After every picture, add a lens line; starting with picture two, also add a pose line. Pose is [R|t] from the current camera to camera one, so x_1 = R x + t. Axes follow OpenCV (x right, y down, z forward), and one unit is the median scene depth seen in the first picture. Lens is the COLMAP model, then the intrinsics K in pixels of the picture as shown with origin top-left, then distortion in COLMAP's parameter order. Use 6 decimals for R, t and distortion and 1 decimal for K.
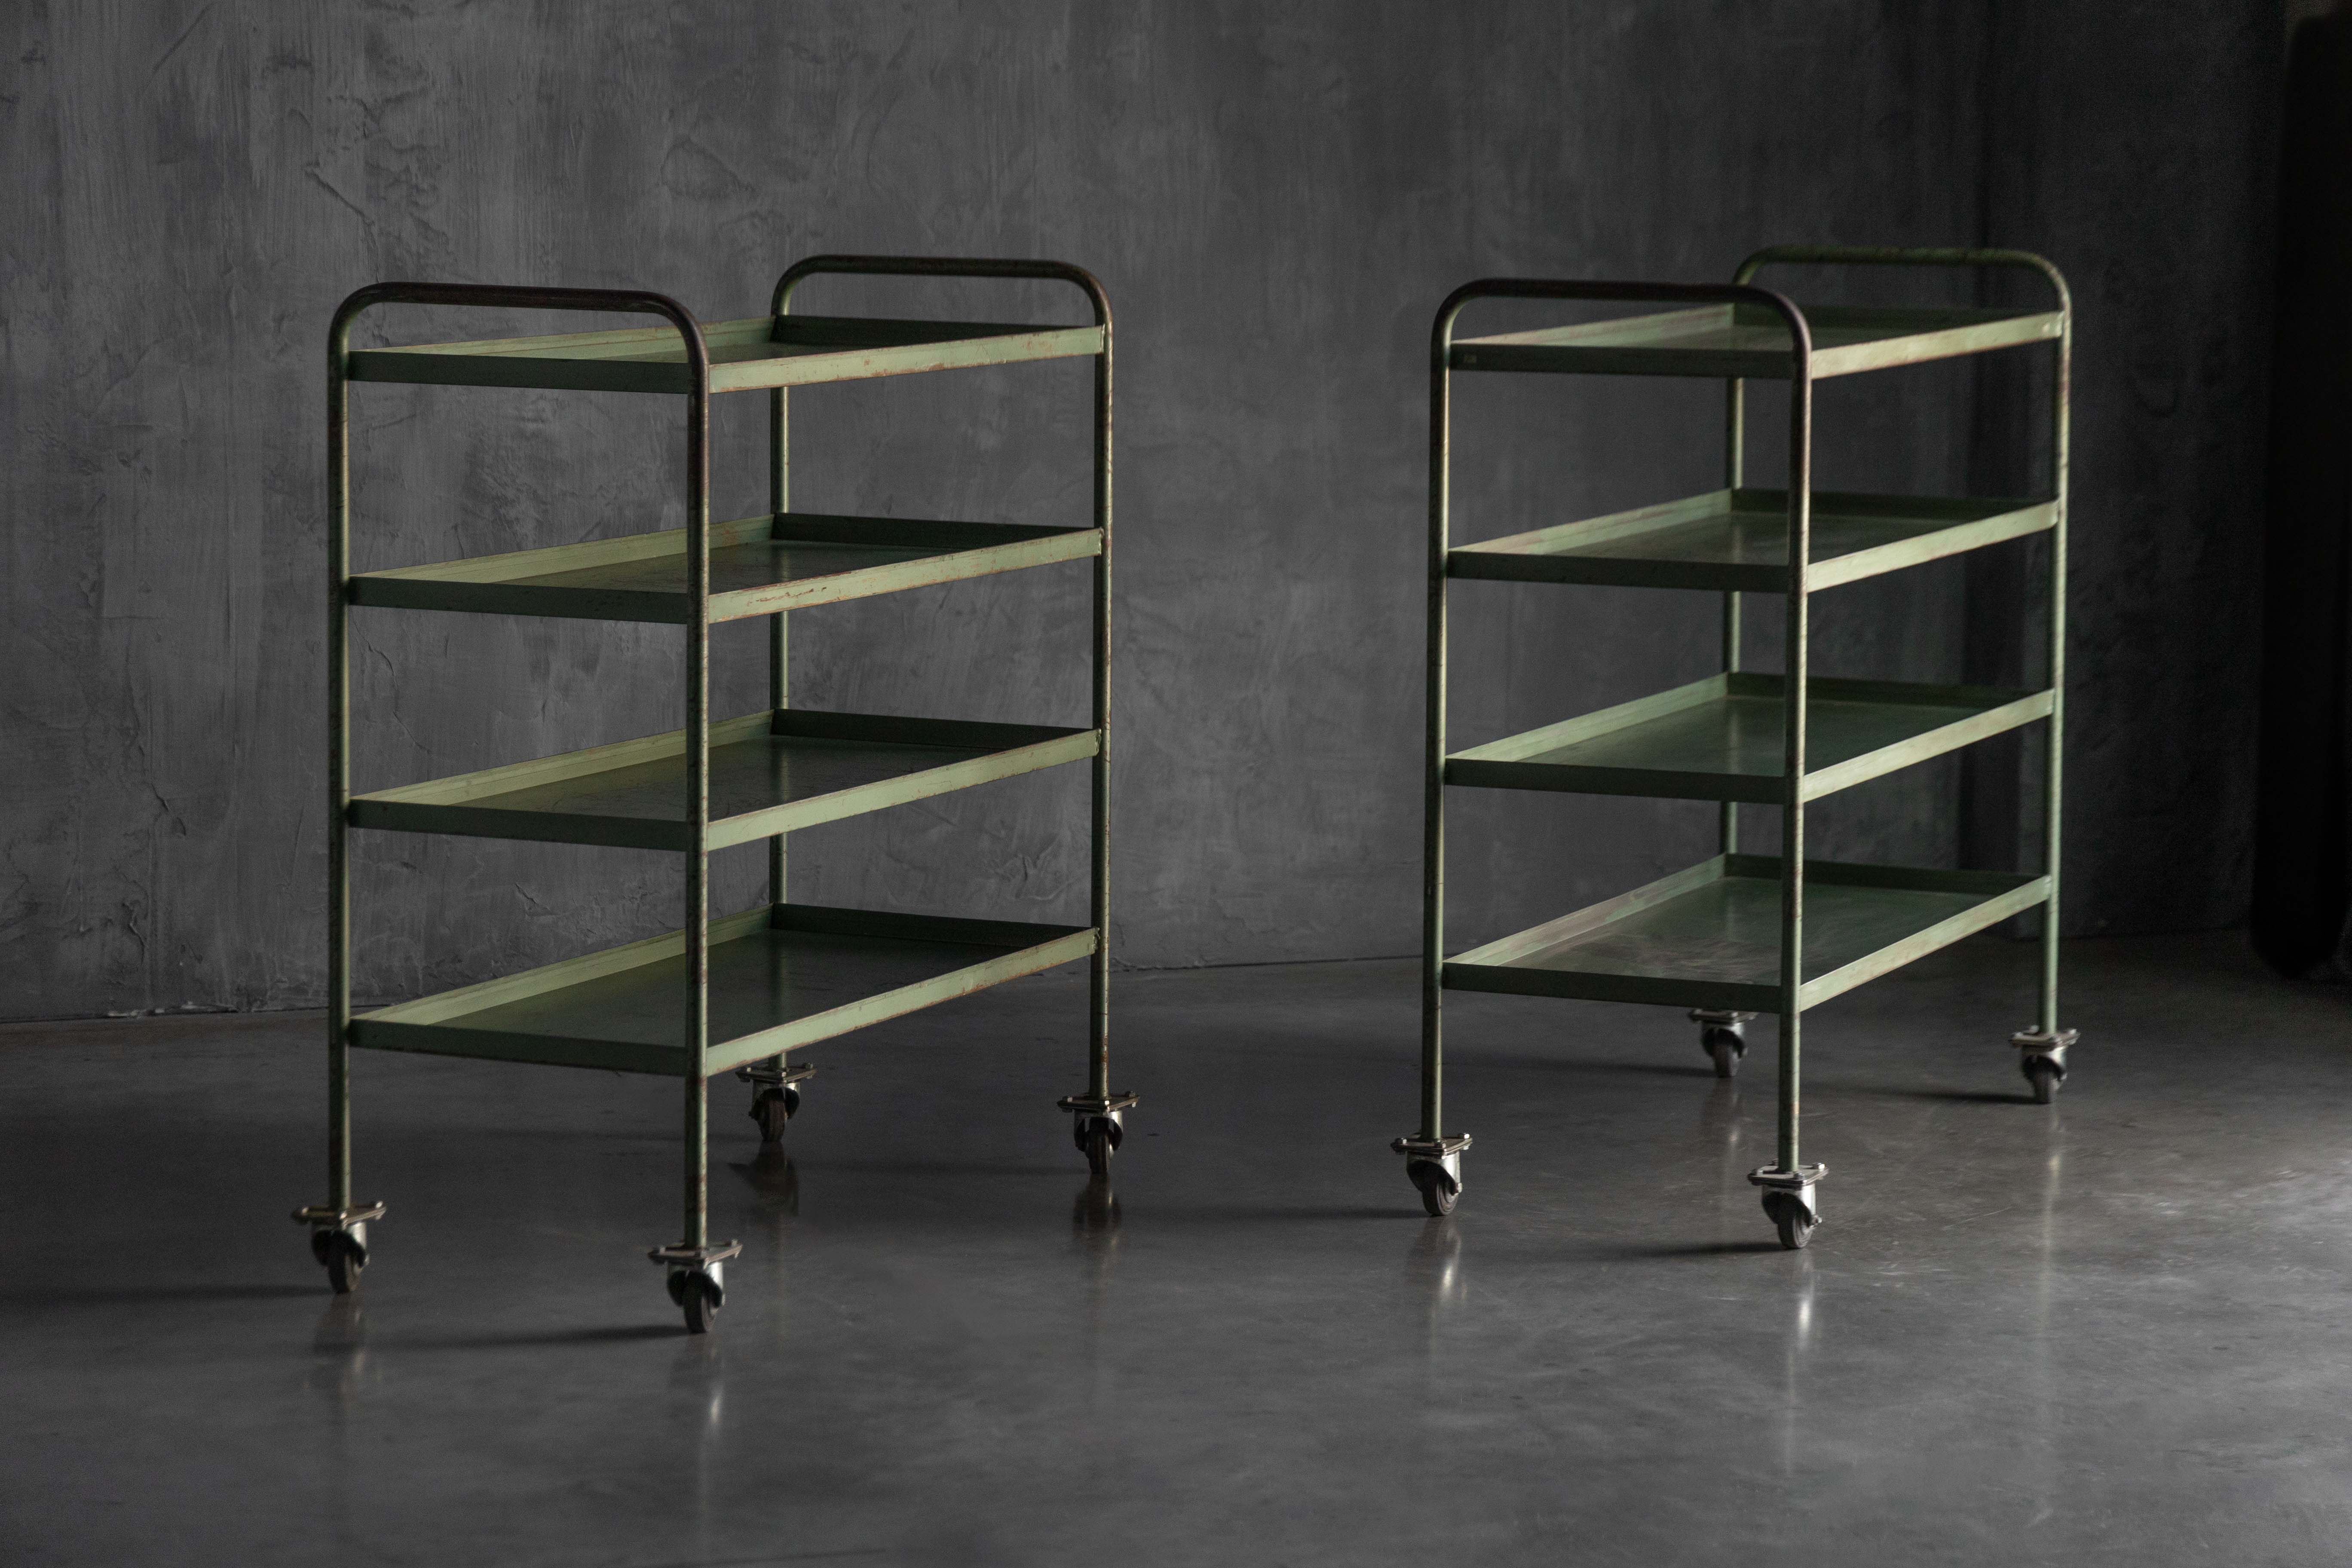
lens RADIAL K [[6406.0, 0, 1272.1], [0, 6406.0, 805.7], [0, 0, 1]] dist [0.083761, 0.000000]
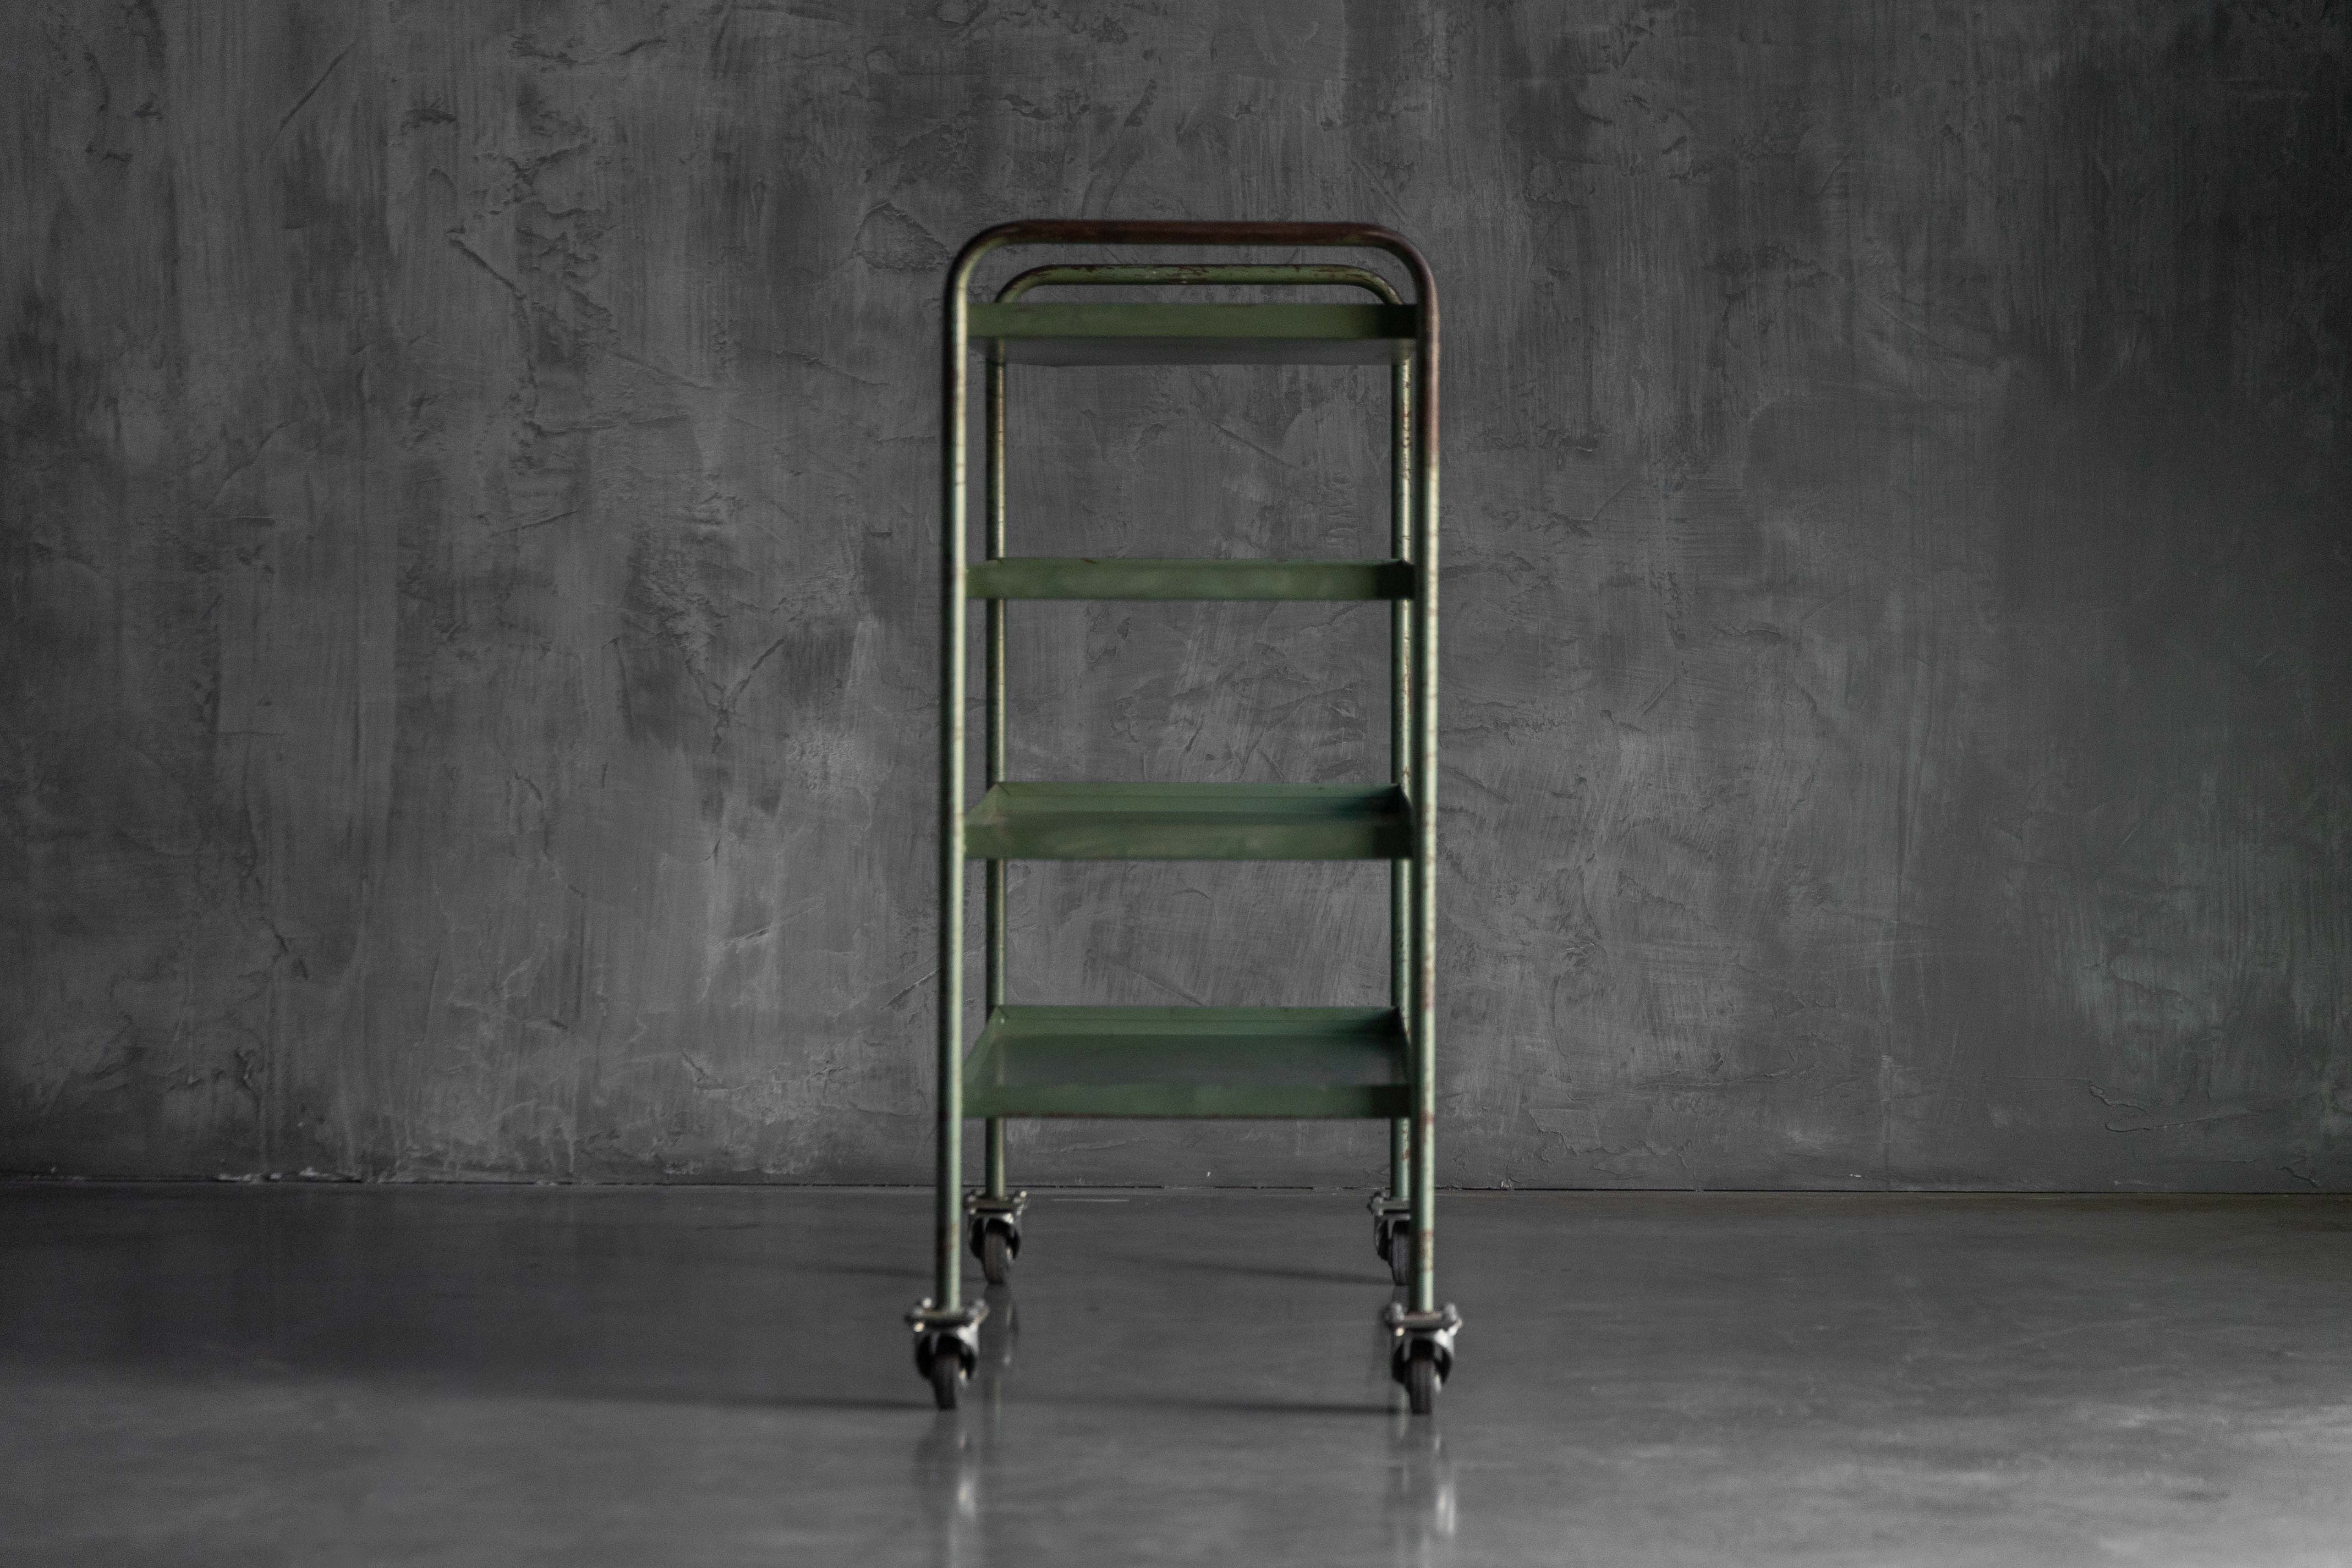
lens RADIAL K [[6818.1, 0, 1283.0], [0, 6818.1, 860.6], [0, 0, 1]] dist [0.068301, 0.000000]
pose [[0.938565, 0.013475, -0.344840, 0.281535], [-0.042263, 0.996204, -0.076100, 0.053917], [0.342505, 0.085999, 0.935572, 0.153638]]
